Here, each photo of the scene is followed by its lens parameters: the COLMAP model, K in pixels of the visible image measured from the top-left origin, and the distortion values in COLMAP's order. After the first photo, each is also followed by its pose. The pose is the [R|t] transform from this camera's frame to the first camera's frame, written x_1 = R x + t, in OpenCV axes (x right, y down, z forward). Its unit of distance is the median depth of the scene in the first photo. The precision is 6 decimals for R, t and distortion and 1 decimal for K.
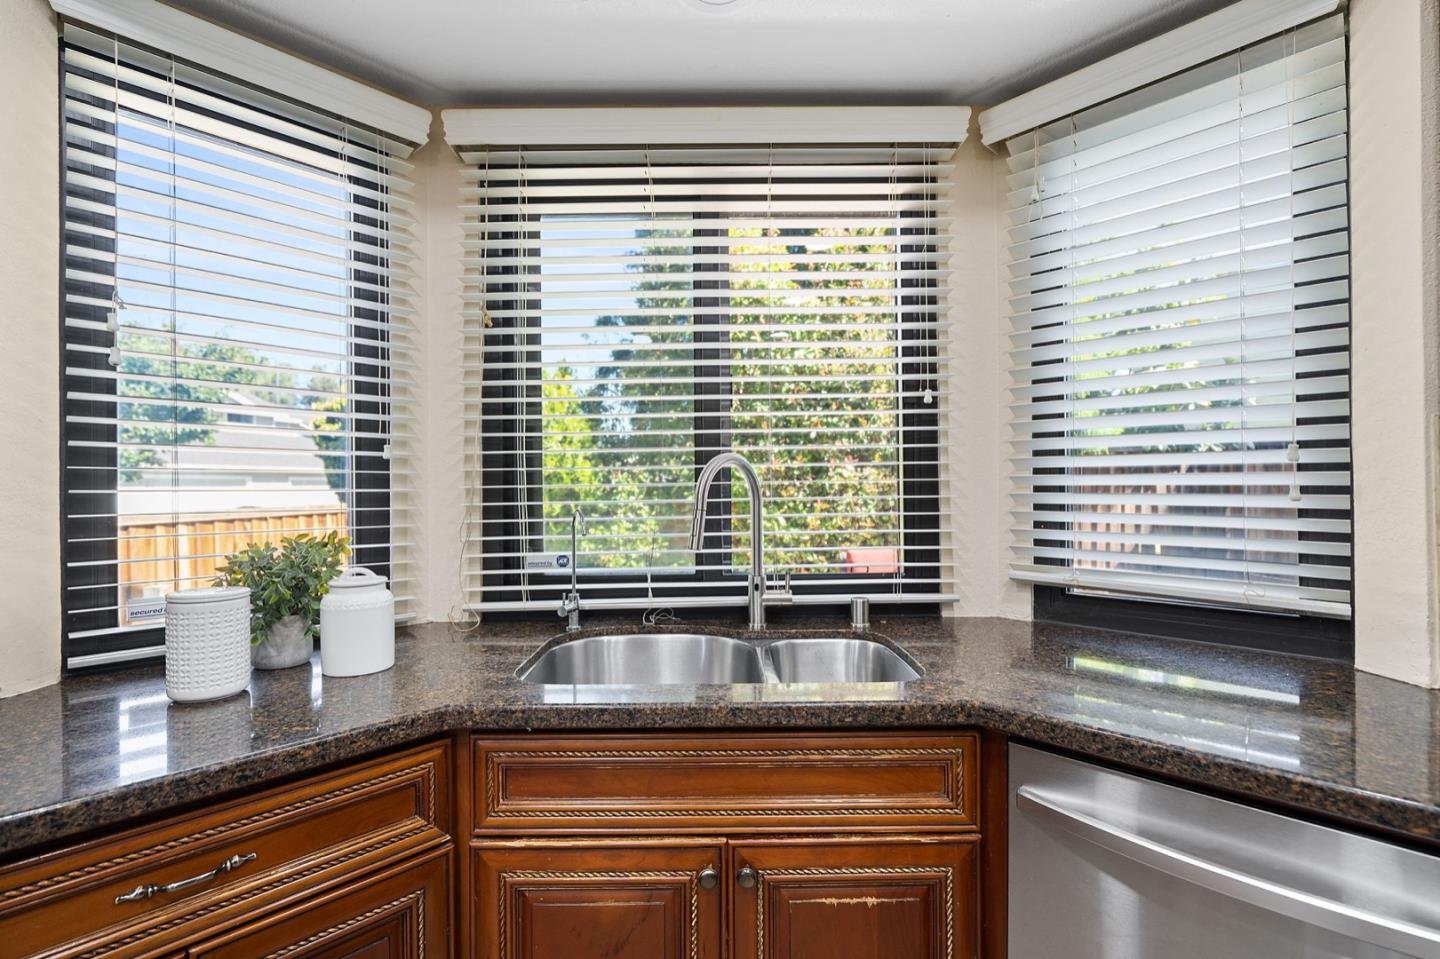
lens RADIAL K [[655.7, 0, 717.0], [0, 655.7, 486.9], [0, 0, 1]] dist [-0.004021, -0.001089]
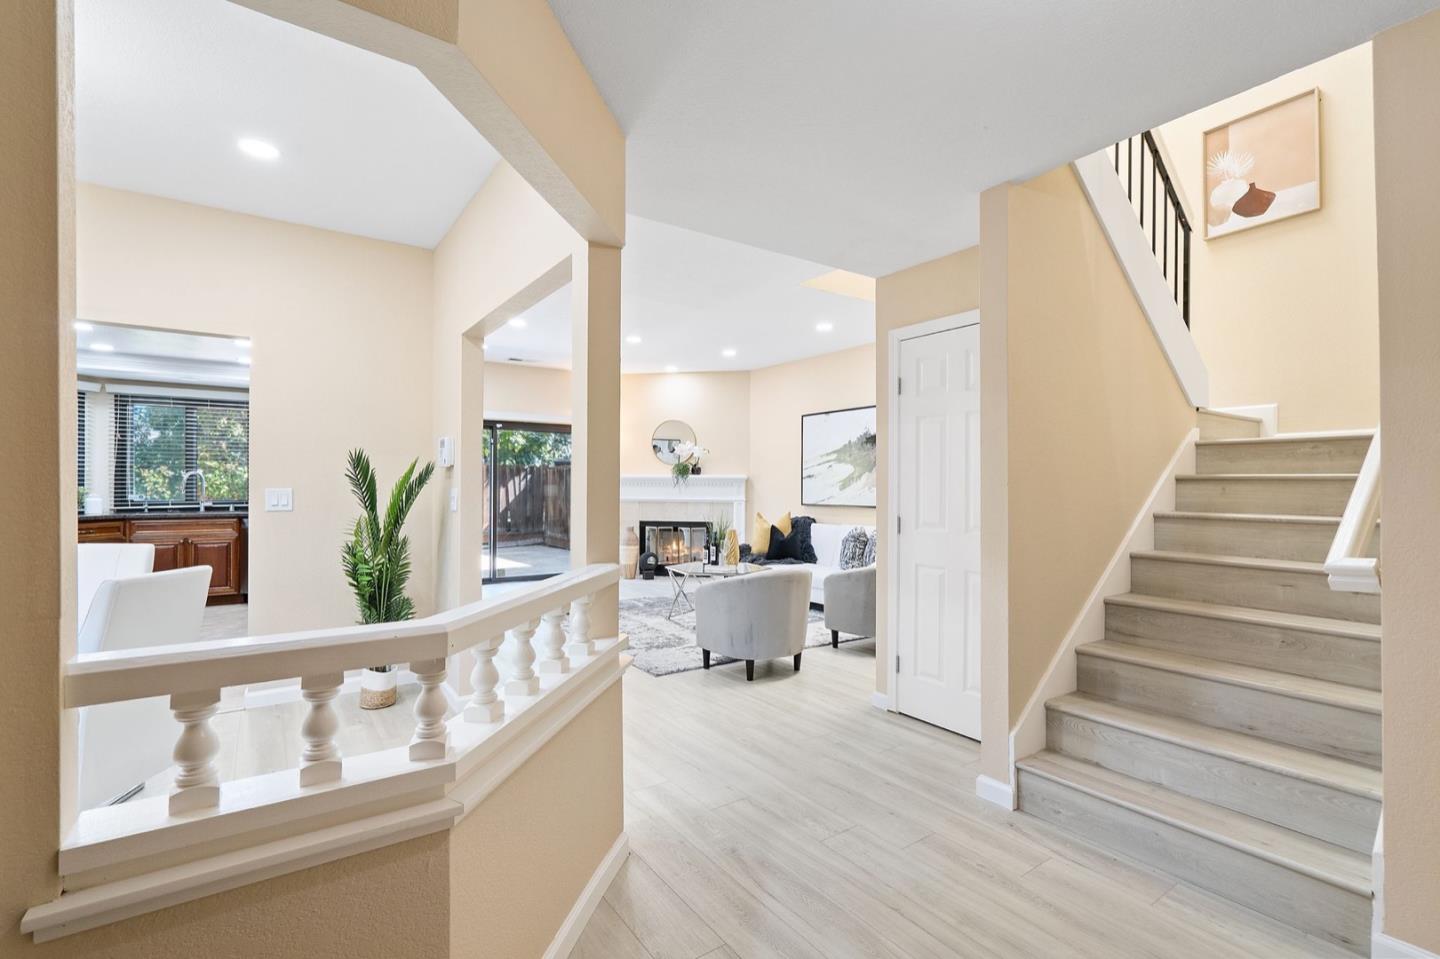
lens RADIAL K [[649.4, 0, 718.9], [0, 649.4, 483.2], [0, 0, 1]] dist [-0.002555, -0.000371]
pose [[0.827000, 0.012389, 0.562065, 0.714546], [-0.010563, 0.999923, -0.006499, 0.033475], [-0.562103, -0.000562, 0.827067, -6.680580]]
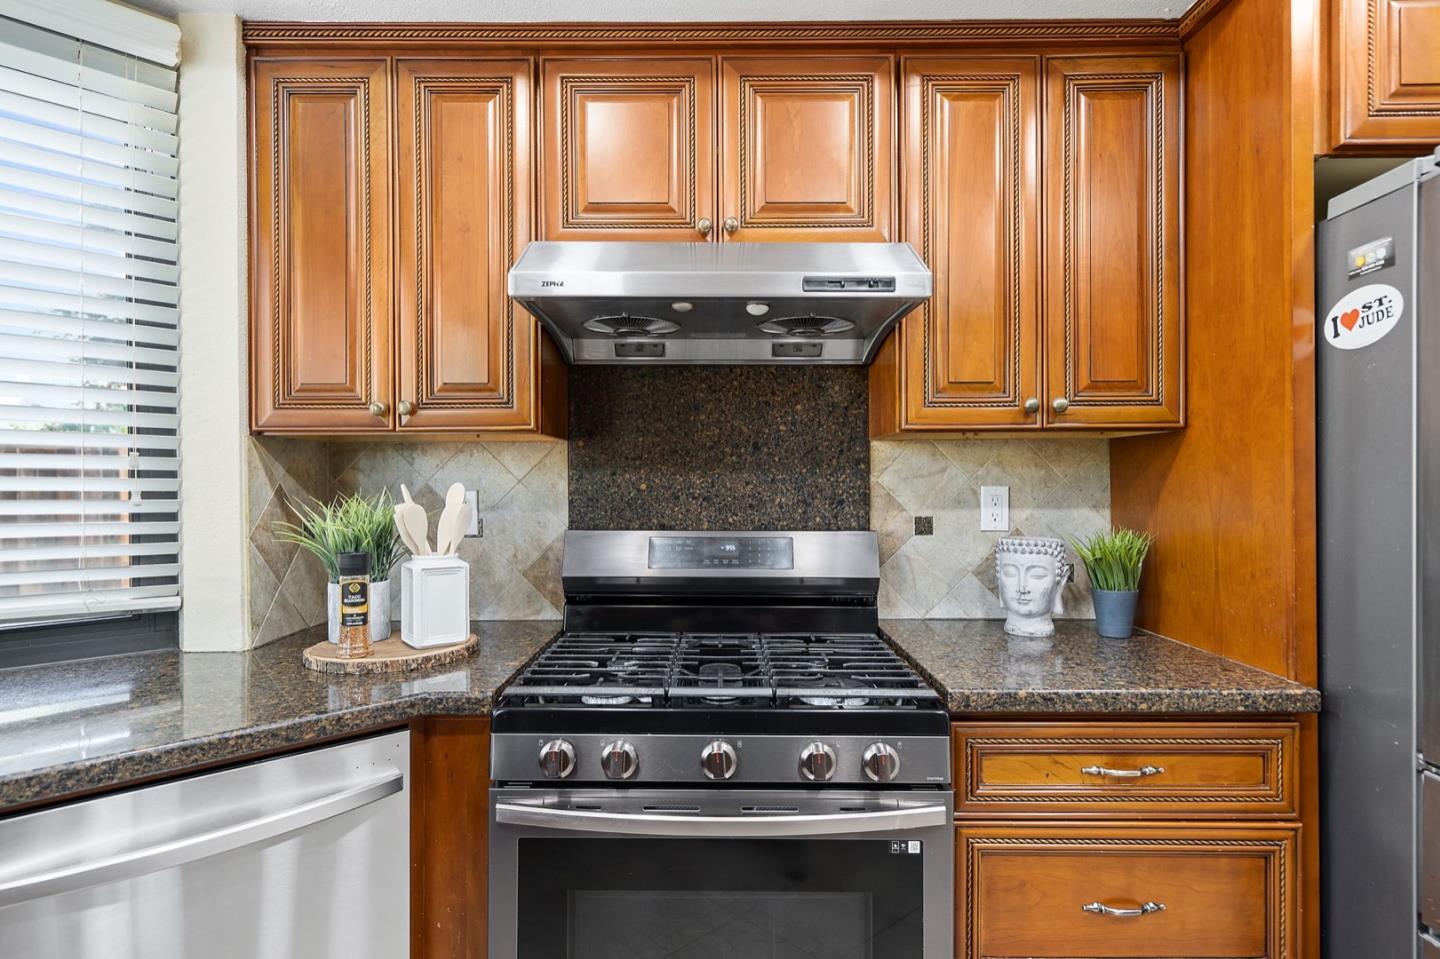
lens RADIAL K [[649.4, 0, 718.9], [0, 649.4, 483.2], [0, 0, 1]] dist [-0.002555, -0.000371]
pose [[0.025072, 0.011899, 0.999615, -0.101424], [0.002499, 0.999925, -0.011965, 0.000100], [-0.999683, 0.002798, 0.025040, 0.025443]]
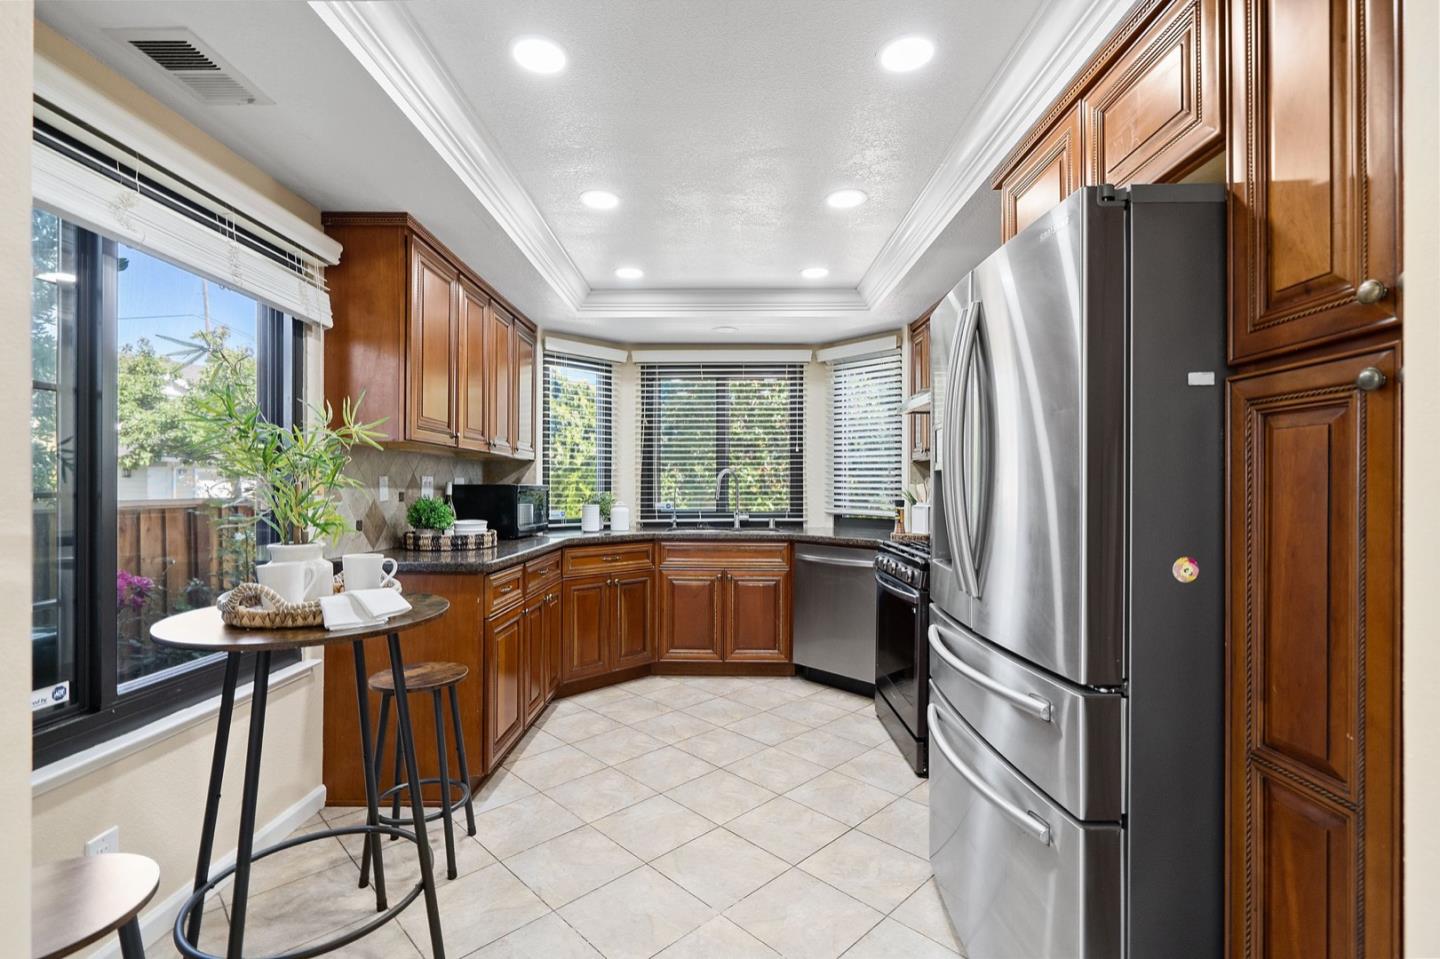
lens RADIAL K [[649.4, 0, 718.9], [0, 649.4, 483.2], [0, 0, 1]] dist [-0.002555, -0.000371]
pose [[0.999648, 0.010287, -0.024445, 0.075981], [-0.010338, 0.999945, -0.001942, 0.033311], [0.024423, 0.002194, 0.999699, -2.876993]]
